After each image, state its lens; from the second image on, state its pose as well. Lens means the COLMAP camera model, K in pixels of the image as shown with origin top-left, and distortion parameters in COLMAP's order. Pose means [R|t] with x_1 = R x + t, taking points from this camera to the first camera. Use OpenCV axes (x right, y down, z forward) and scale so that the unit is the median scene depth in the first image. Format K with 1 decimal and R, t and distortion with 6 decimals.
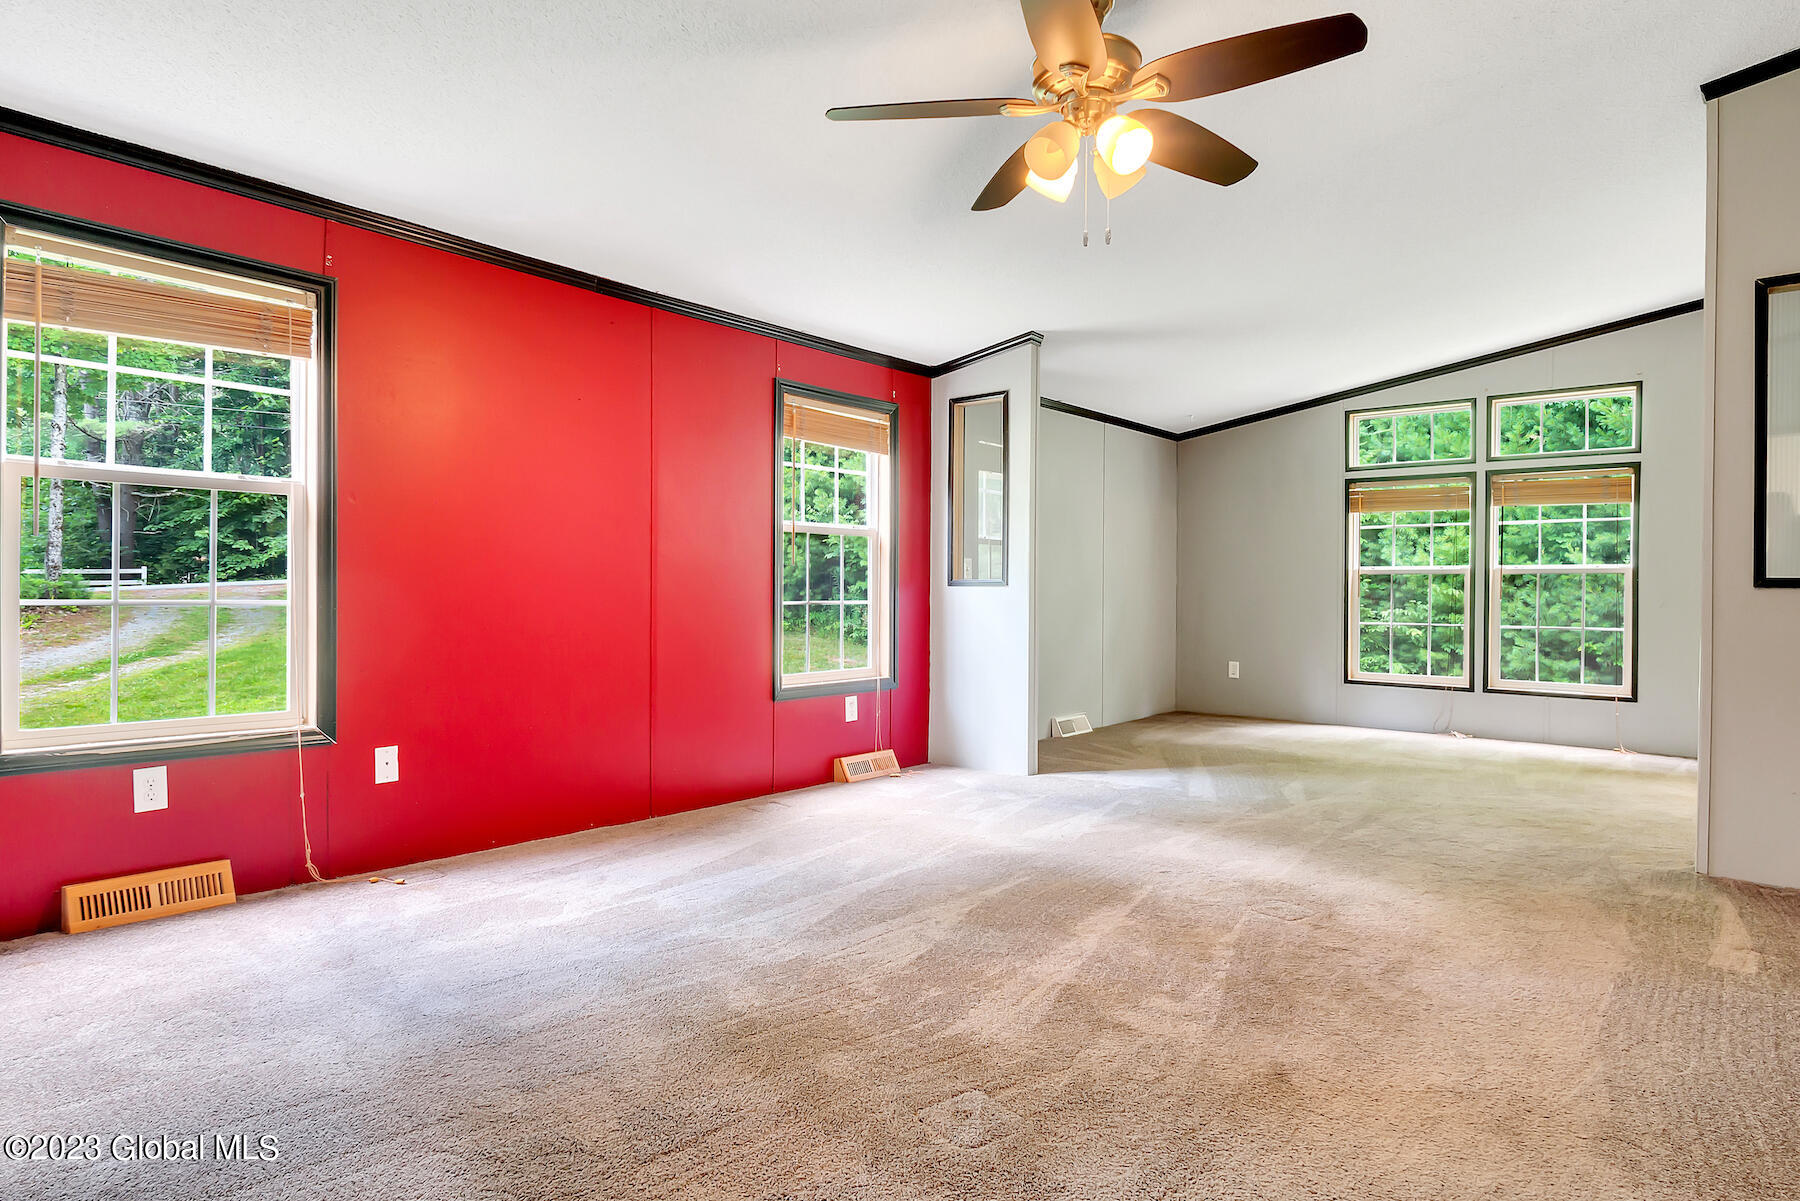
lens RADIAL K [[989.3, 0, 897.4], [0, 989.3, 596.2], [0, 0, 1]] dist [-0.021244, 0.002787]
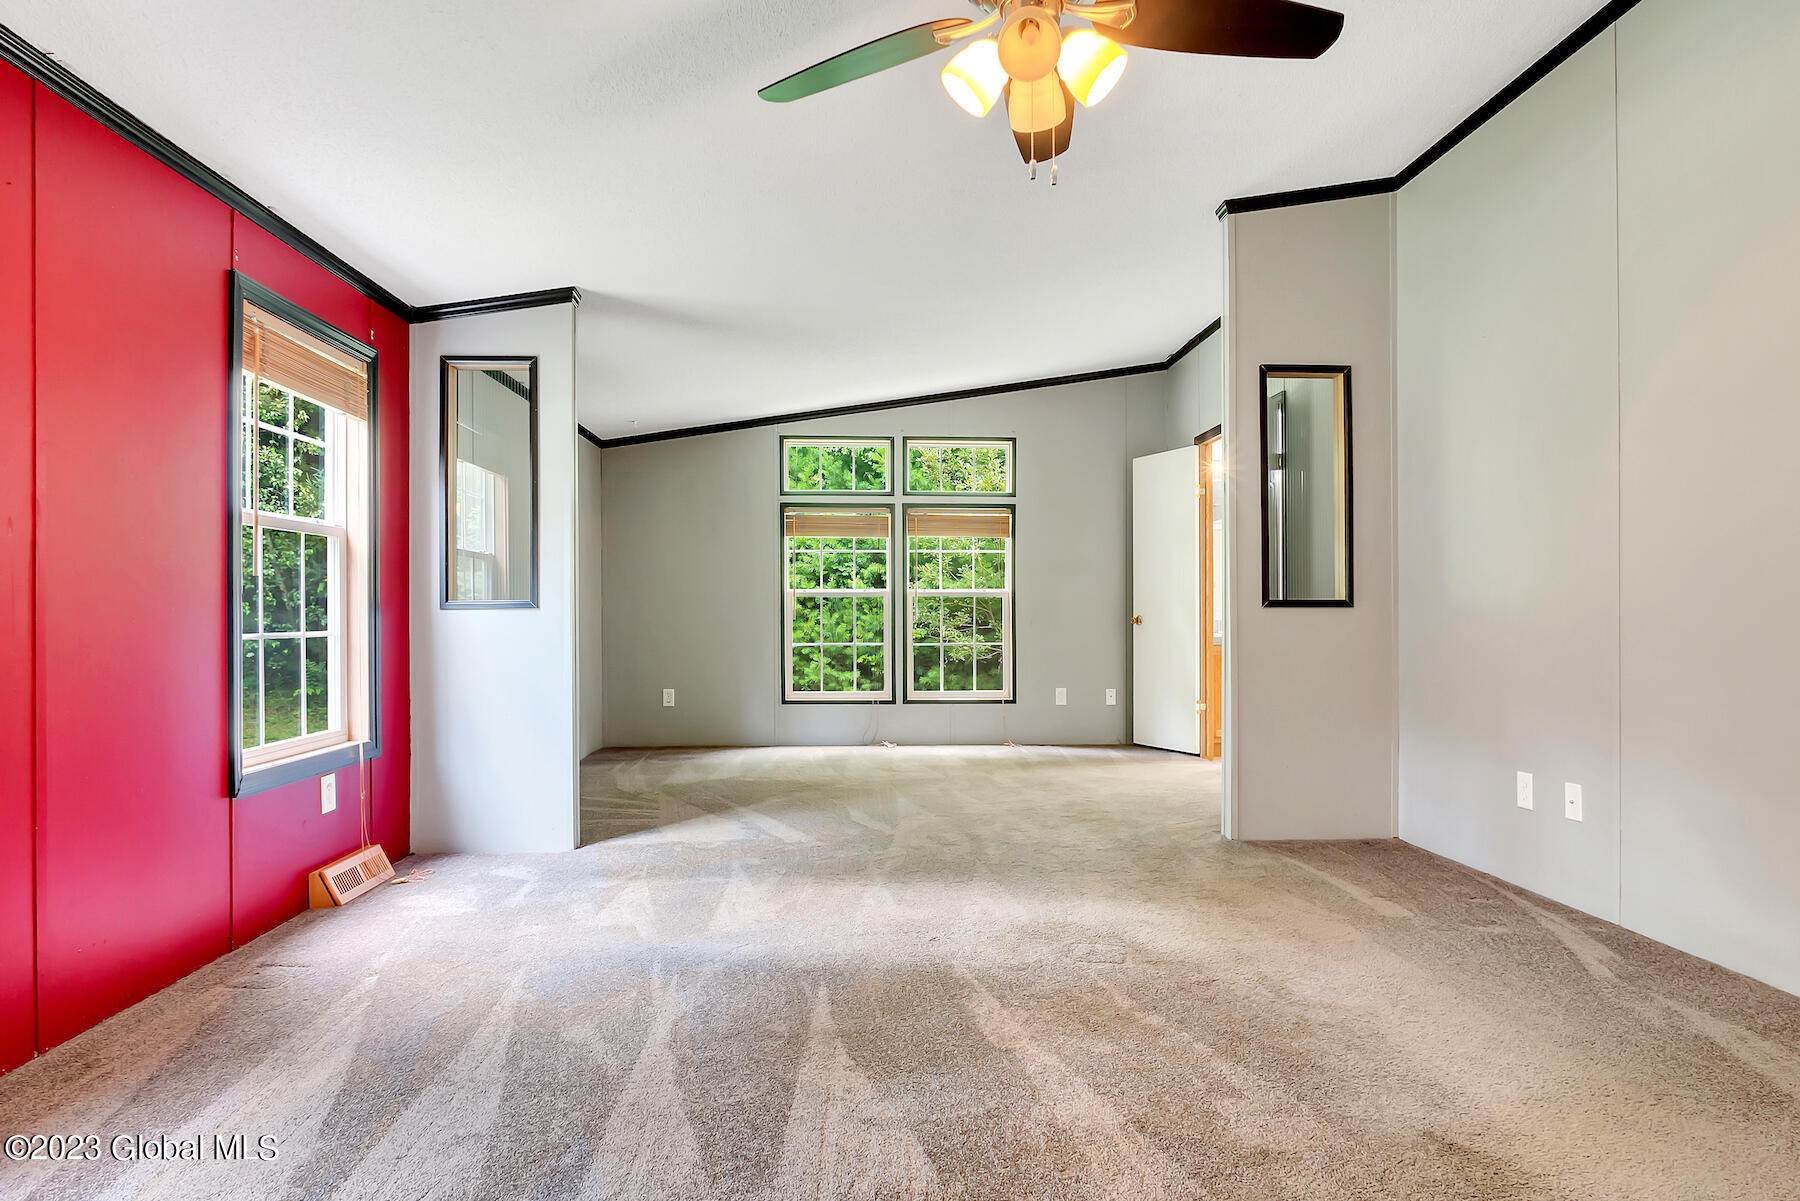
lens RADIAL K [[990.4, 0, 902.7], [0, 990.4, 611.2], [0, 0, 1]] dist [-0.019270, 0.000882]
pose [[0.727984, -0.005065, 0.685576, -0.179044], [0.010804, 0.999933, -0.004084, -0.001982], [-0.685509, 0.010381, 0.727990, 0.204764]]
